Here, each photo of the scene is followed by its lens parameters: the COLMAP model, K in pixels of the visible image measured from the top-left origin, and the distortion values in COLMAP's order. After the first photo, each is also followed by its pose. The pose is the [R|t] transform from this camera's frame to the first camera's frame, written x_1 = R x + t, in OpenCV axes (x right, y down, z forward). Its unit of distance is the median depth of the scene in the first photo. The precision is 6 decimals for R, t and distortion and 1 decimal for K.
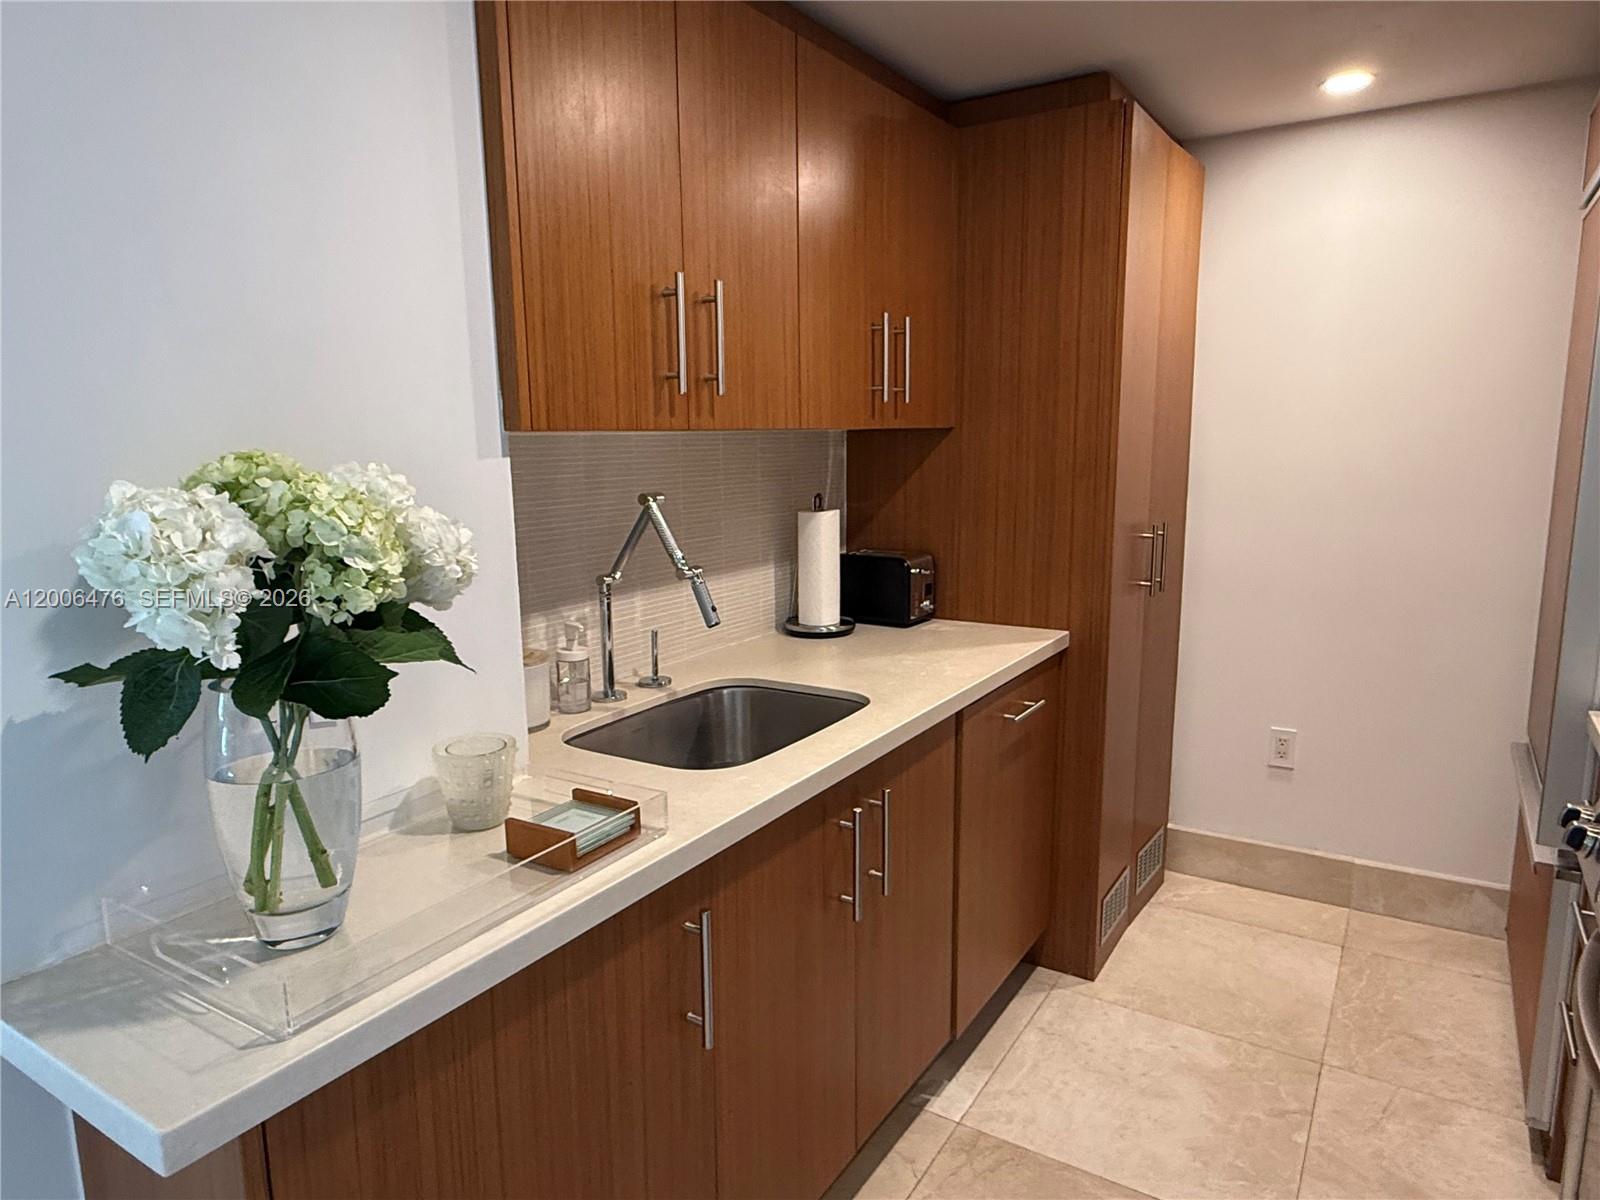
lens RADIAL K [[1012.3, 0, 798.6], [0, 1012.3, 593.5], [0, 0, 1]] dist [-0.009227, 0.003424]
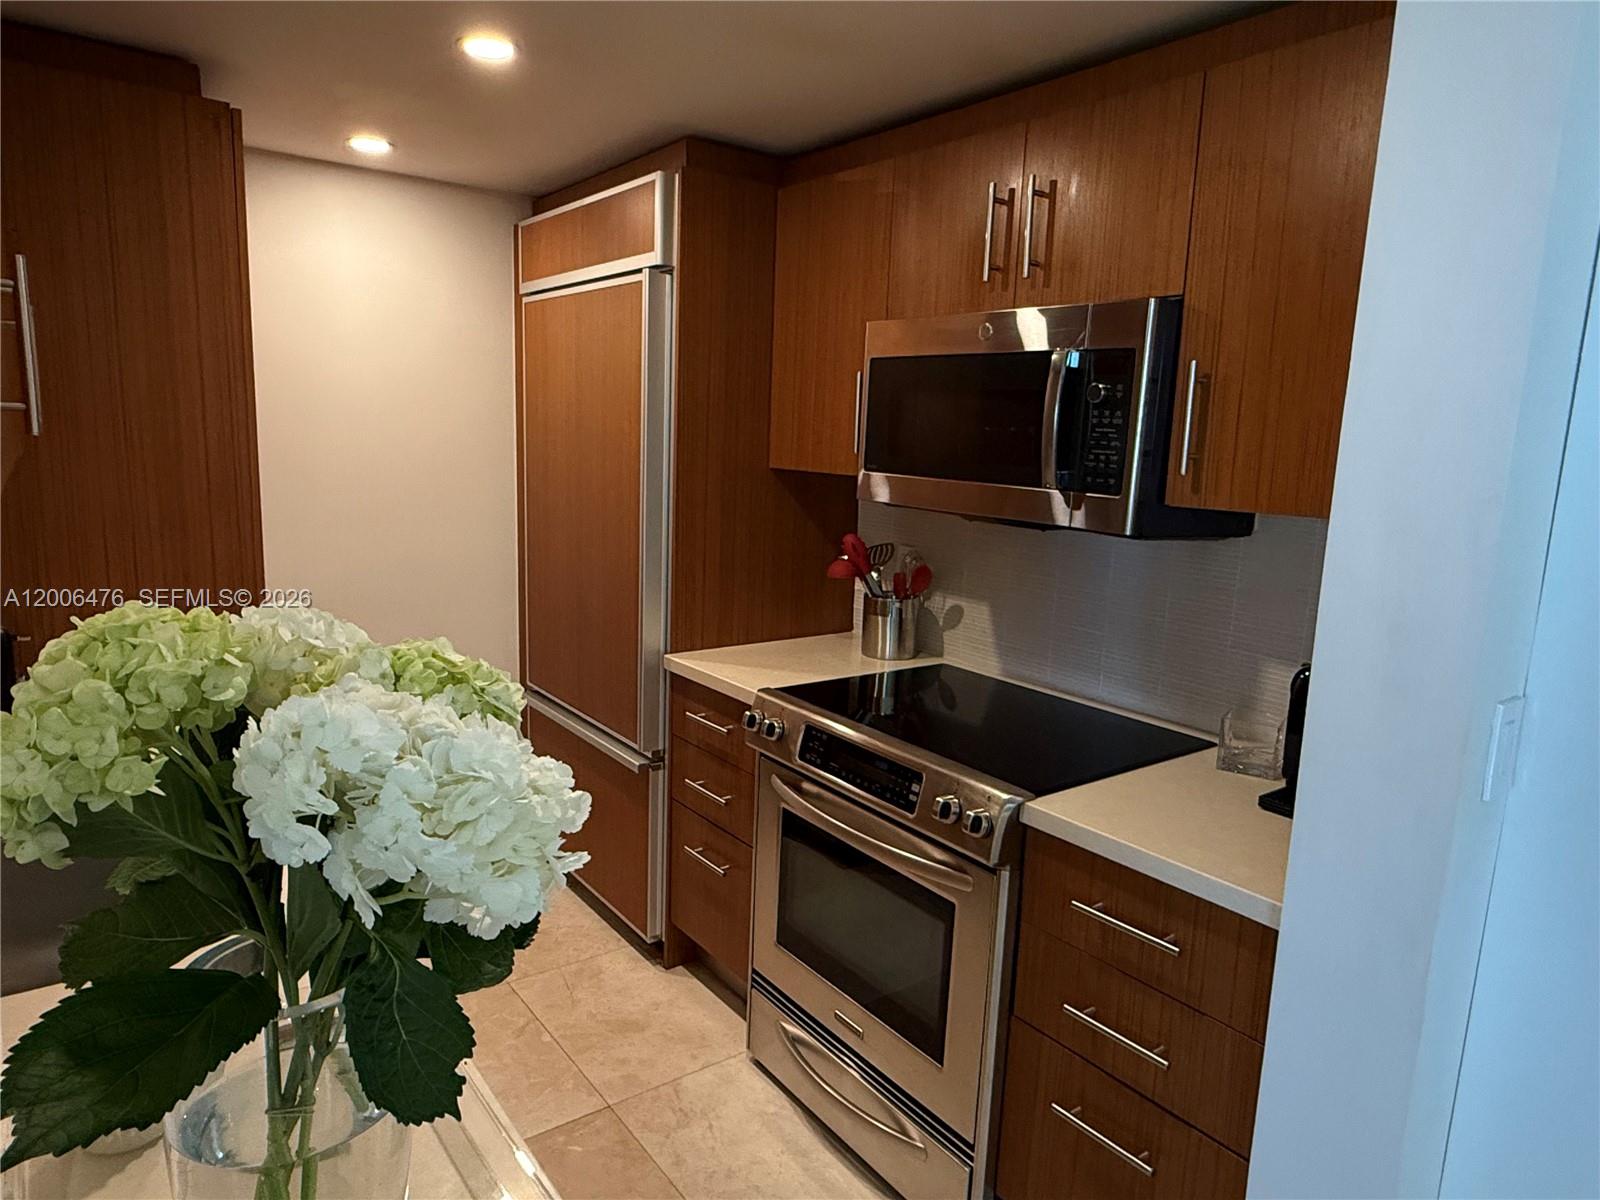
lens RADIAL K [[1012.3, 0, 791.0], [0, 1012.3, 607.4], [0, 0, 1]] dist [-0.009227, 0.003424]
pose [[0.362823, -0.141690, 0.921023, -0.379377], [0.125535, 0.986795, 0.102356, -0.052924], [-0.923364, 0.078483, 0.375819, 0.189985]]
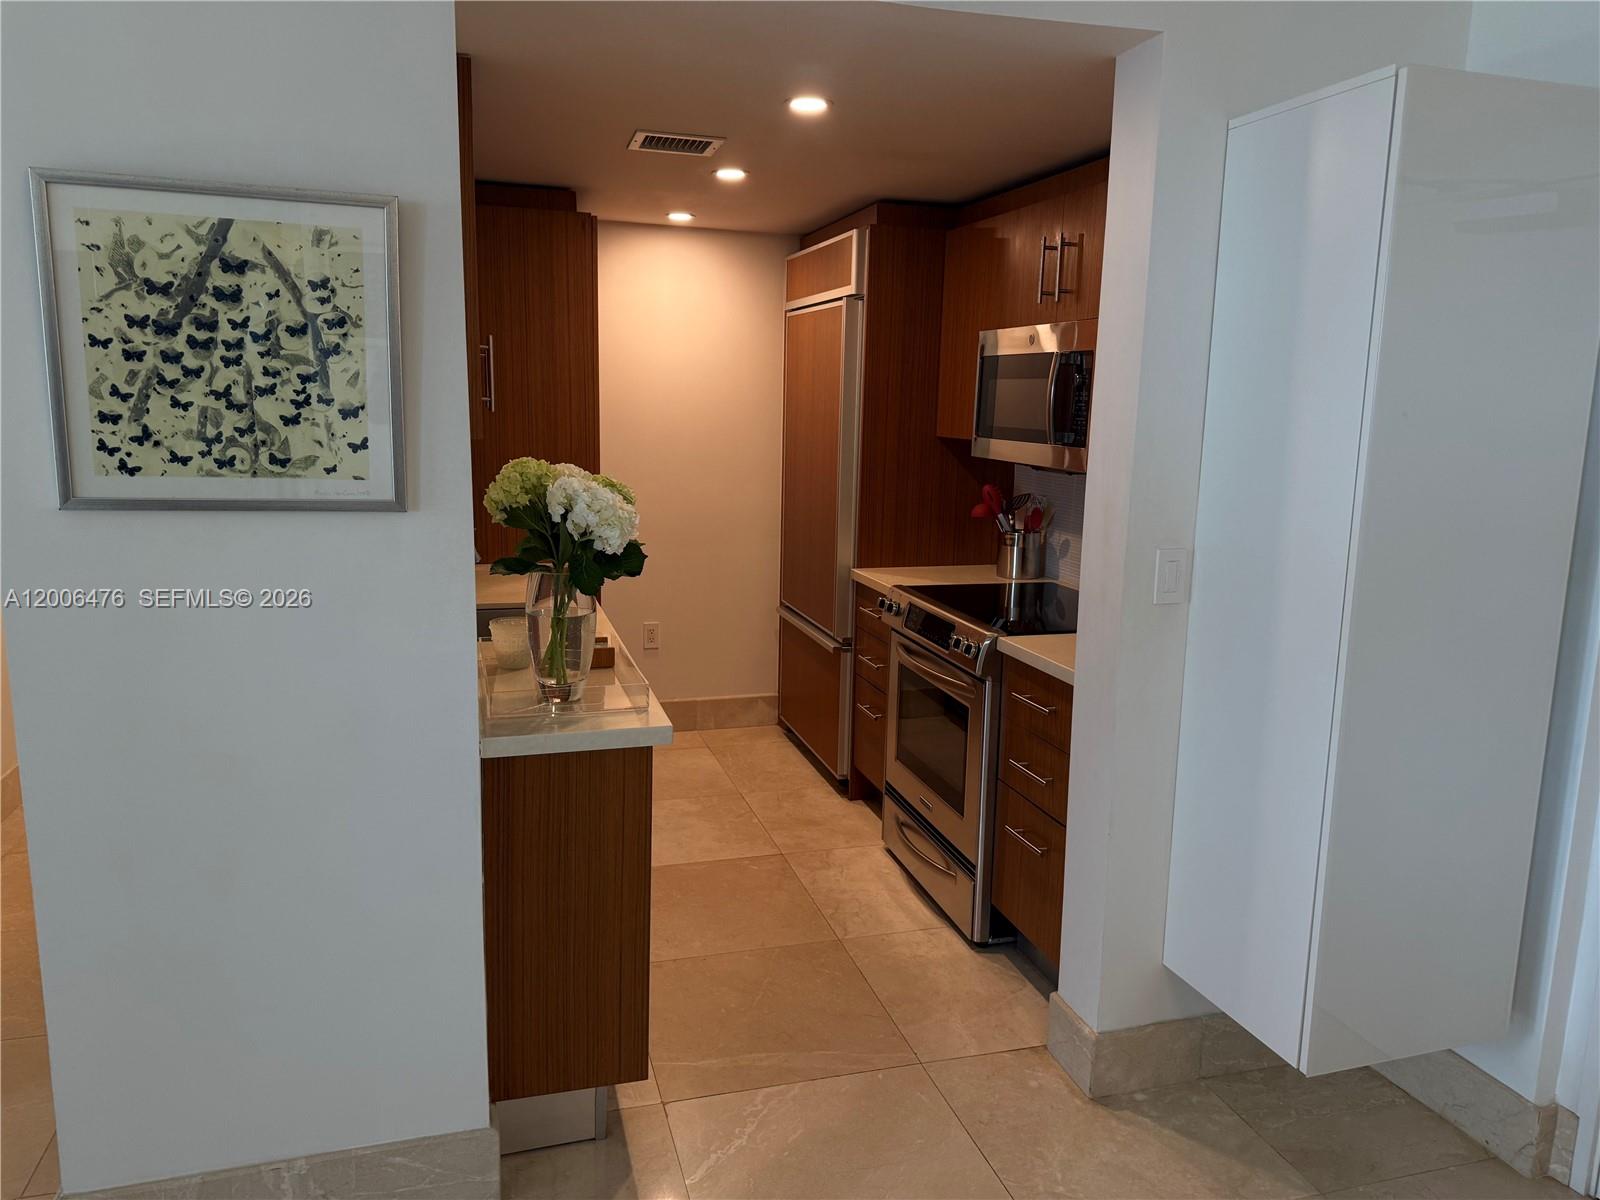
lens RADIAL K [[1118.6, 0, 798.7], [0, 1118.6, 598.9], [0, 0, 1]] dist [0.082598, -0.110492]
pose [[0.658053, -0.109263, 0.745002, -0.763960], [0.103748, 0.993136, 0.054016, 0.038376], [-0.745790, 0.041747, 0.664871, -0.346791]]
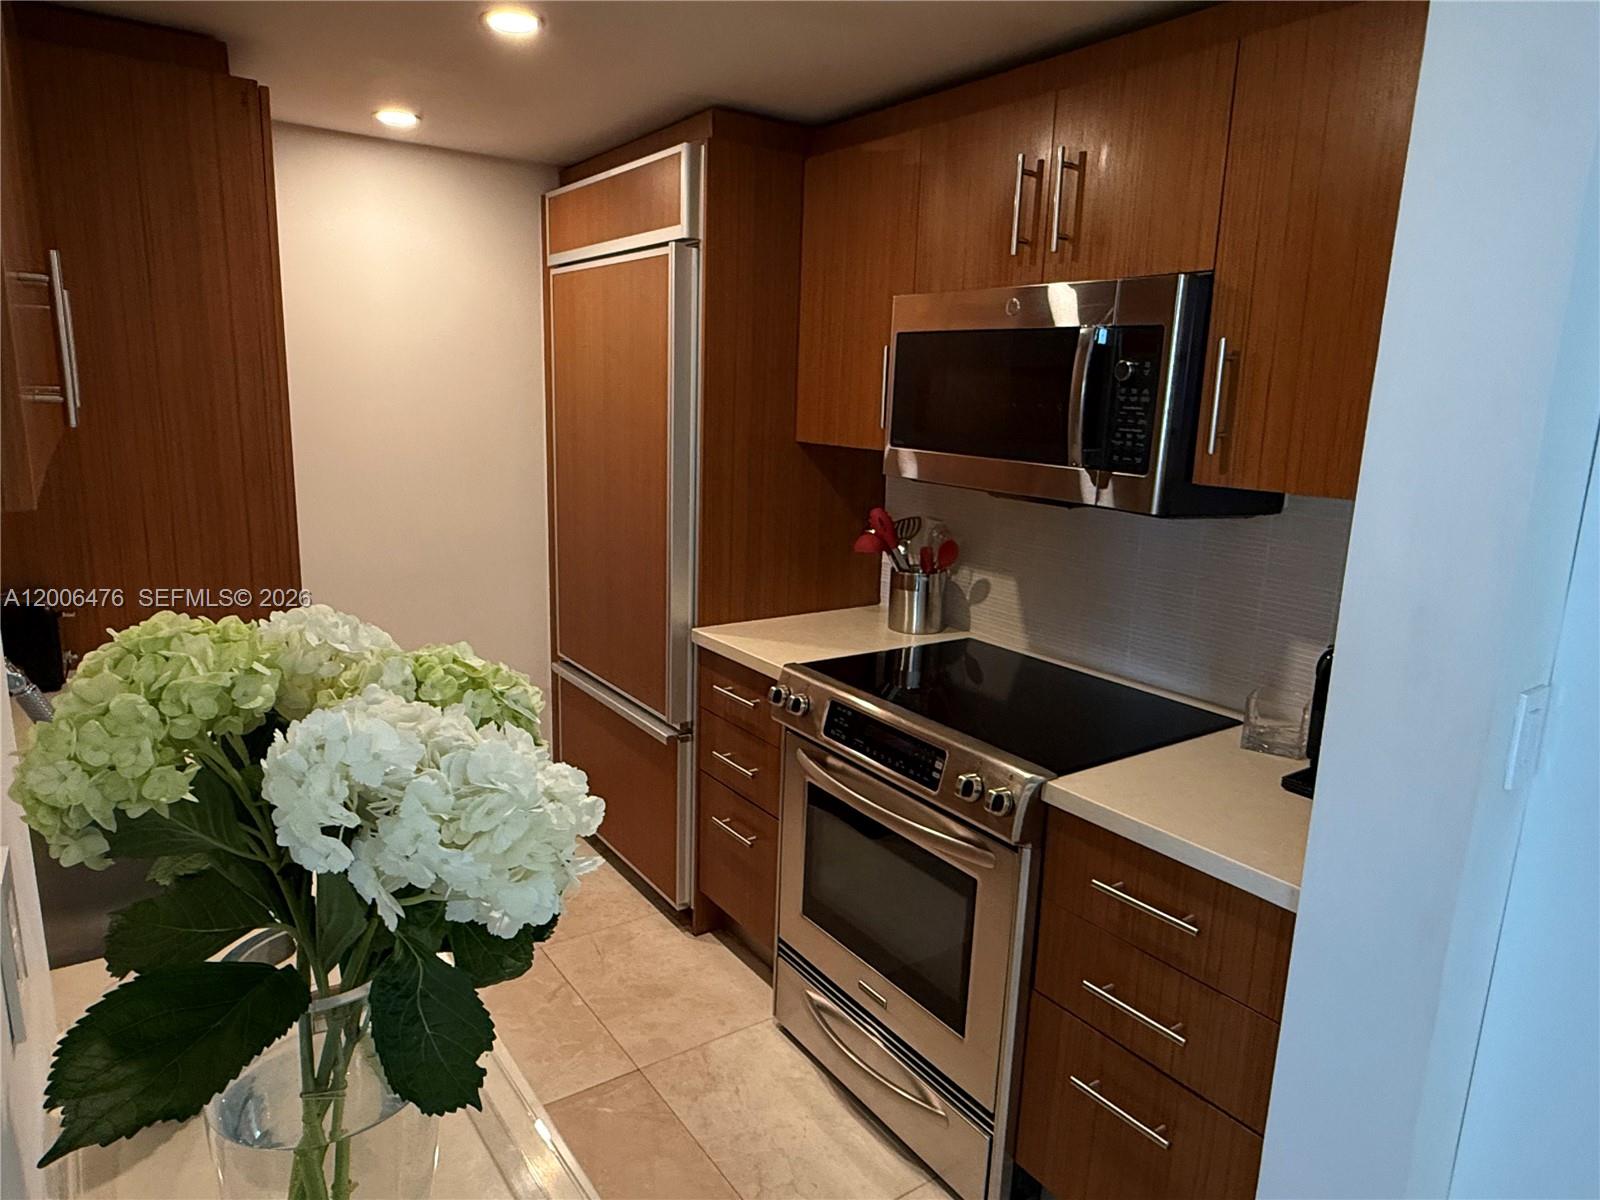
lens RADIAL K [[1012.3, 0, 795.0], [0, 1012.3, 606.4], [0, 0, 1]] dist [-0.009227, 0.003424]
pose [[0.388133, -0.172976, 0.905225, -0.380036], [0.127456, 0.982865, 0.133162, -0.063925], [-0.912747, 0.063692, 0.403529, 0.182066]]
